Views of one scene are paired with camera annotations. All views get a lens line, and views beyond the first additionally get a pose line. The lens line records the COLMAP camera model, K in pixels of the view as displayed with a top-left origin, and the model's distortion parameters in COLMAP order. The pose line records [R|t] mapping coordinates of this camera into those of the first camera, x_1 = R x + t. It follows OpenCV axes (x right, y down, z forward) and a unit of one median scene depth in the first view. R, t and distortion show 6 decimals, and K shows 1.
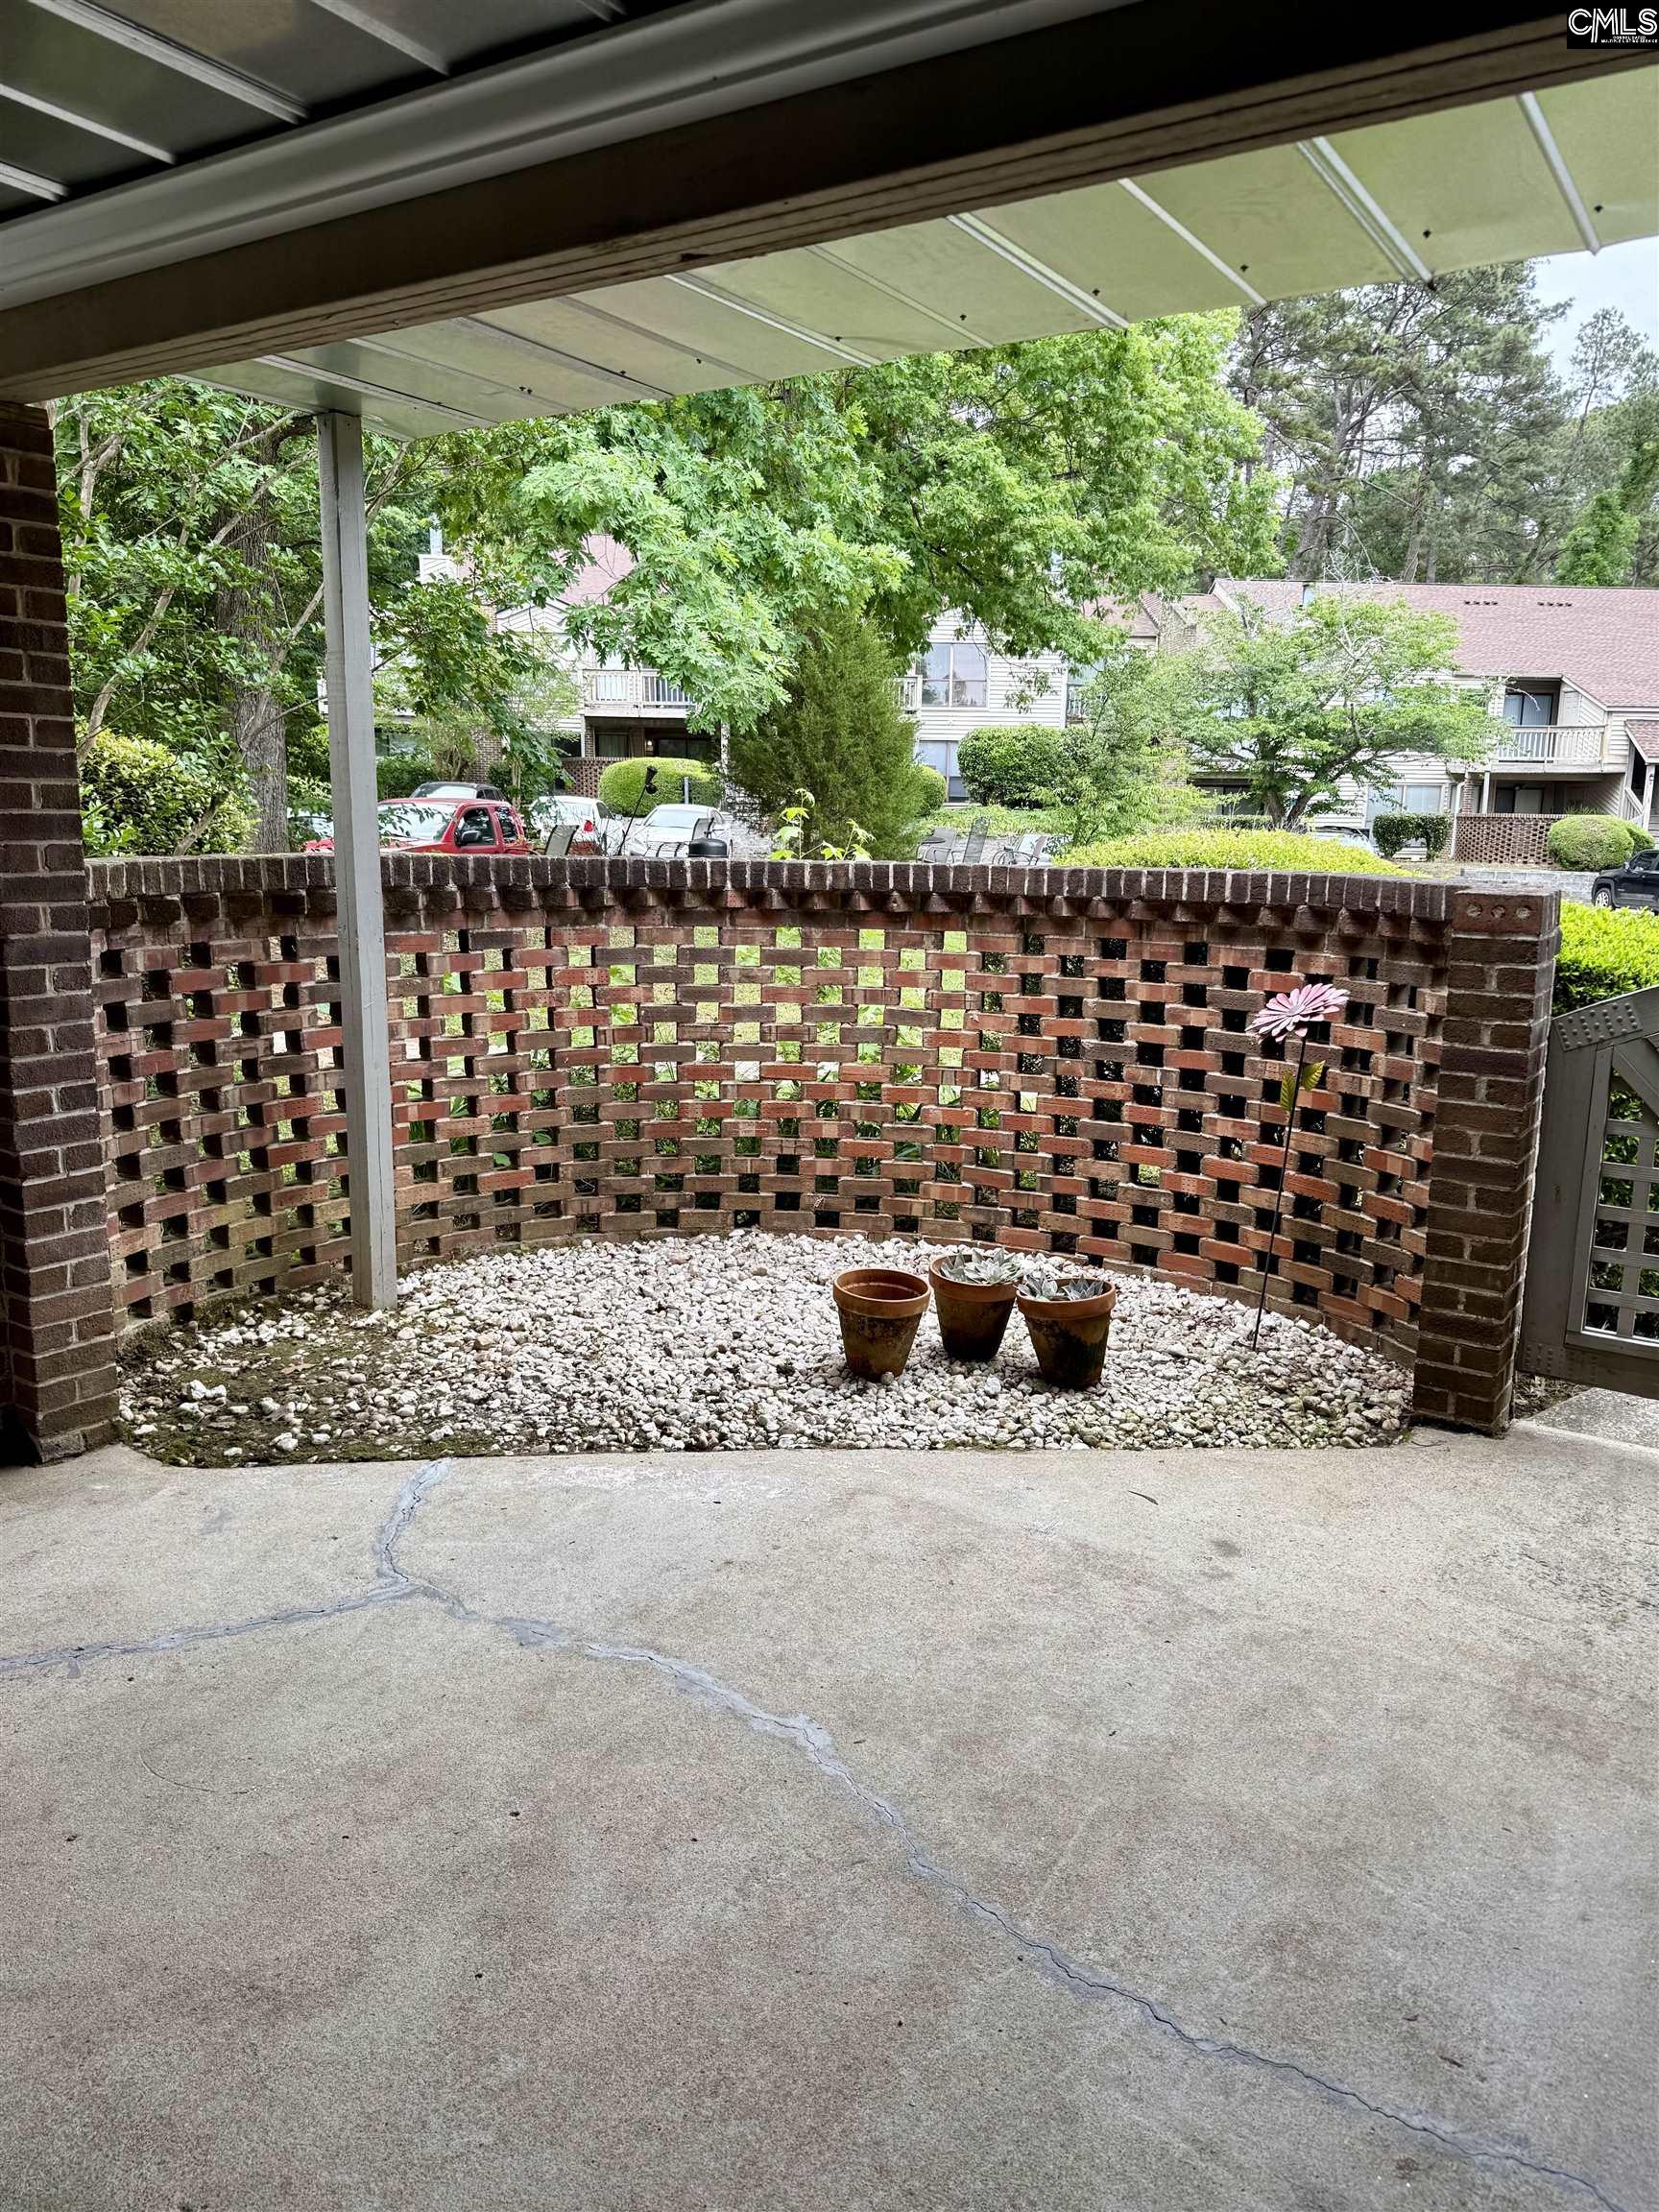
lens RADIAL K [[1539.2, 0, 824.9], [0, 1539.2, 1123.5], [0, 0, 1]] dist [0.073243, -0.059623]
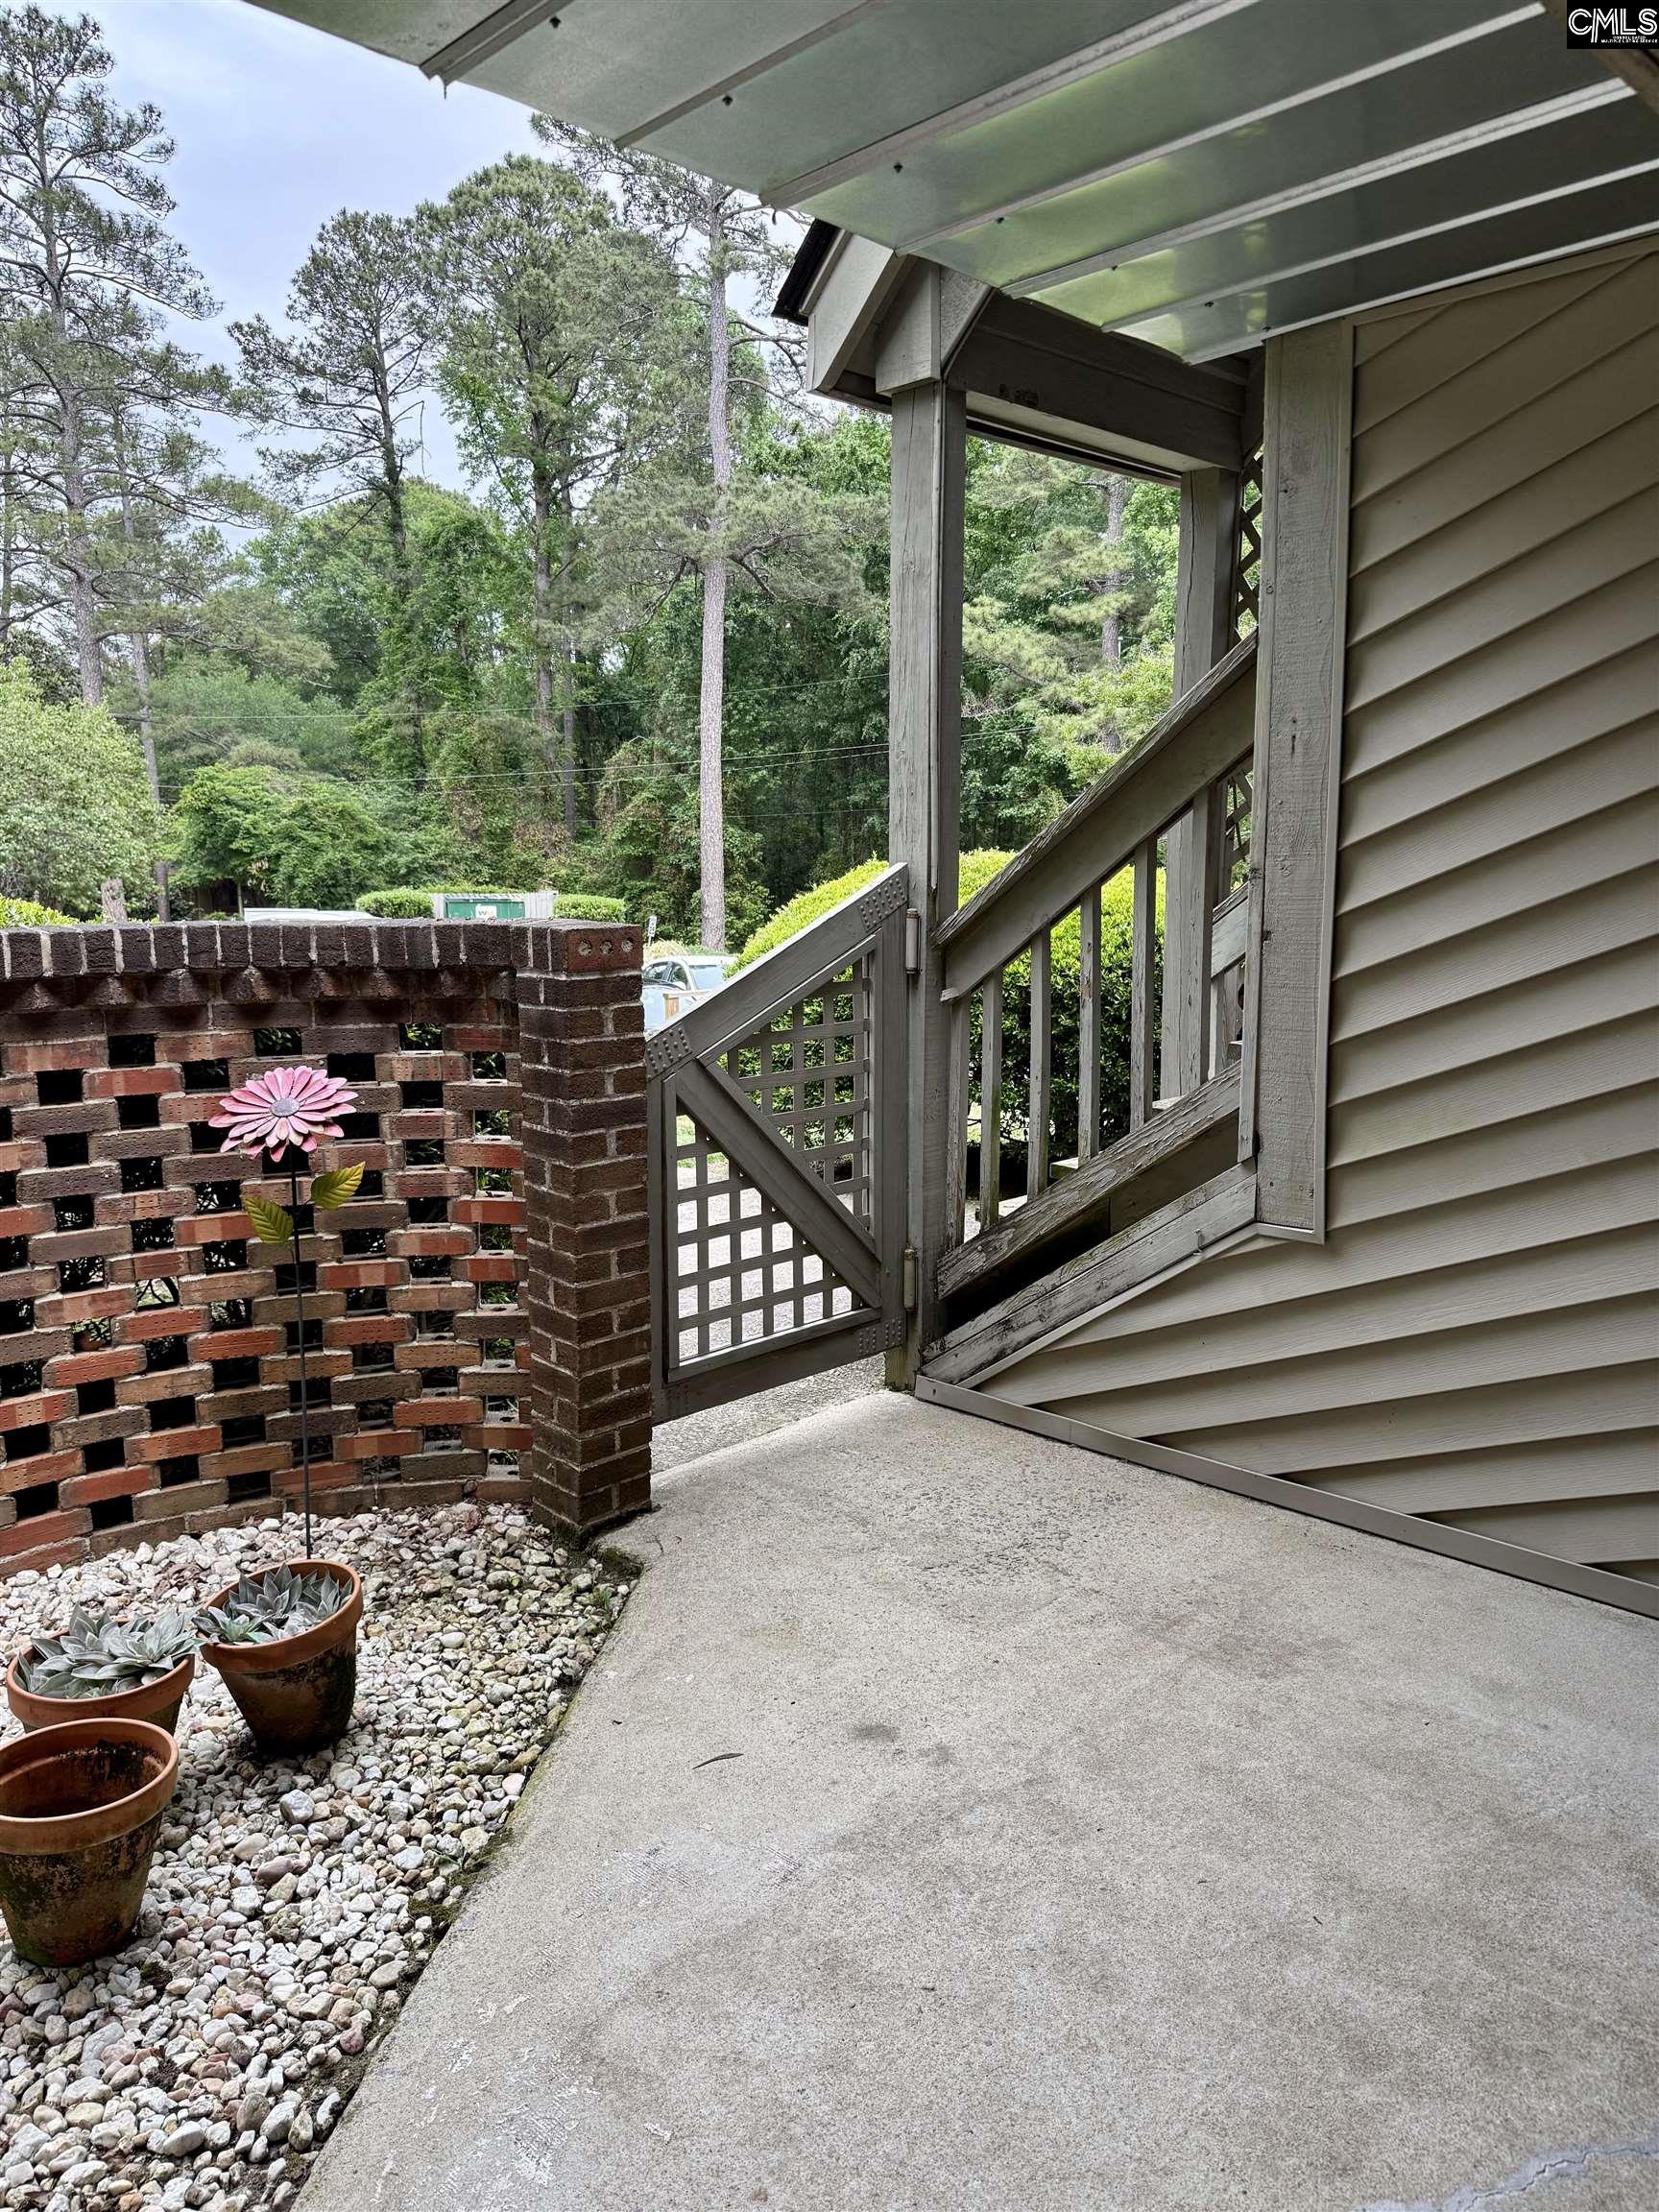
lens RADIAL K [[1585.1, 0, 829.5], [0, 1585.1, 1106.0], [0, 0, 1]] dist [0.077537, -0.072469]
pose [[0.202095, -0.179514, 0.962773, -0.445088], [0.207947, 0.968508, 0.136933, -0.148057], [-0.957035, 0.172532, 0.233060, 0.688895]]
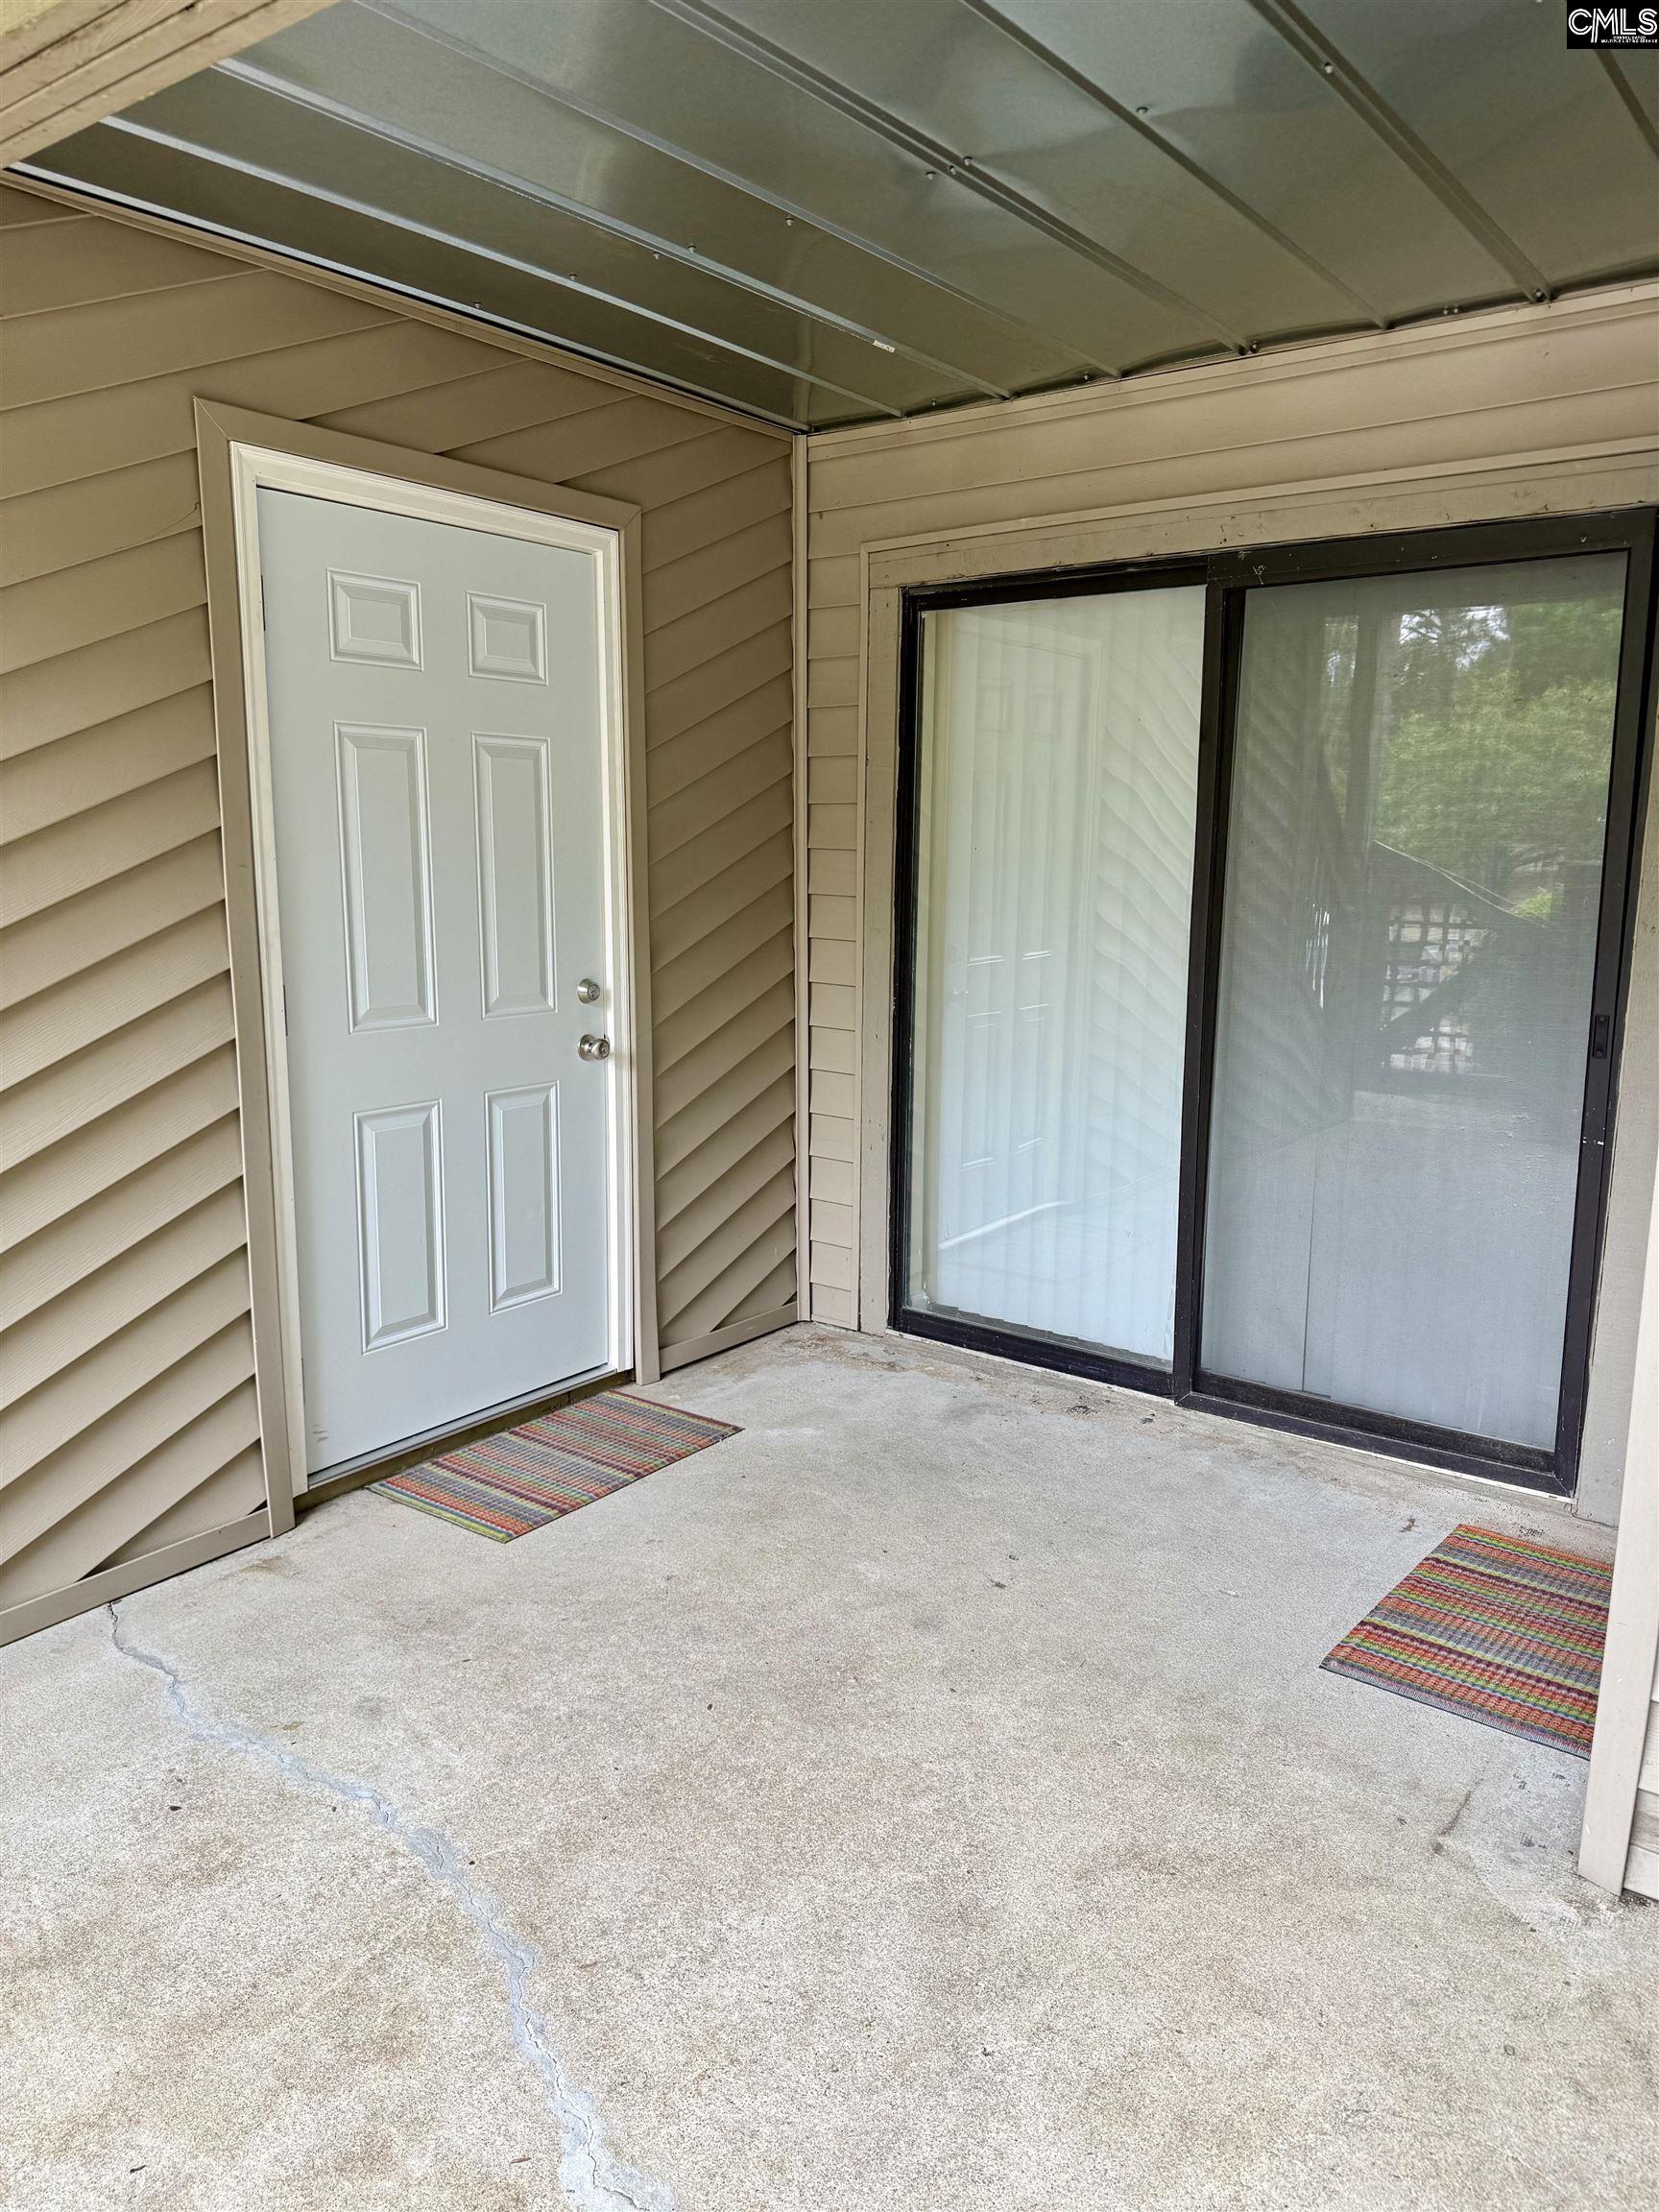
lens RADIAL K [[1585.1, 0, 829.5], [0, 1585.1, 1106.0], [0, 0, 1]] dist [0.077537, -0.072469]
pose [[-0.996664, -0.028117, 0.076614, -0.107894], [0.003156, 0.924797, 0.380448, -0.209942], [-0.081549, 0.379421, -0.921623, 1.022647]]
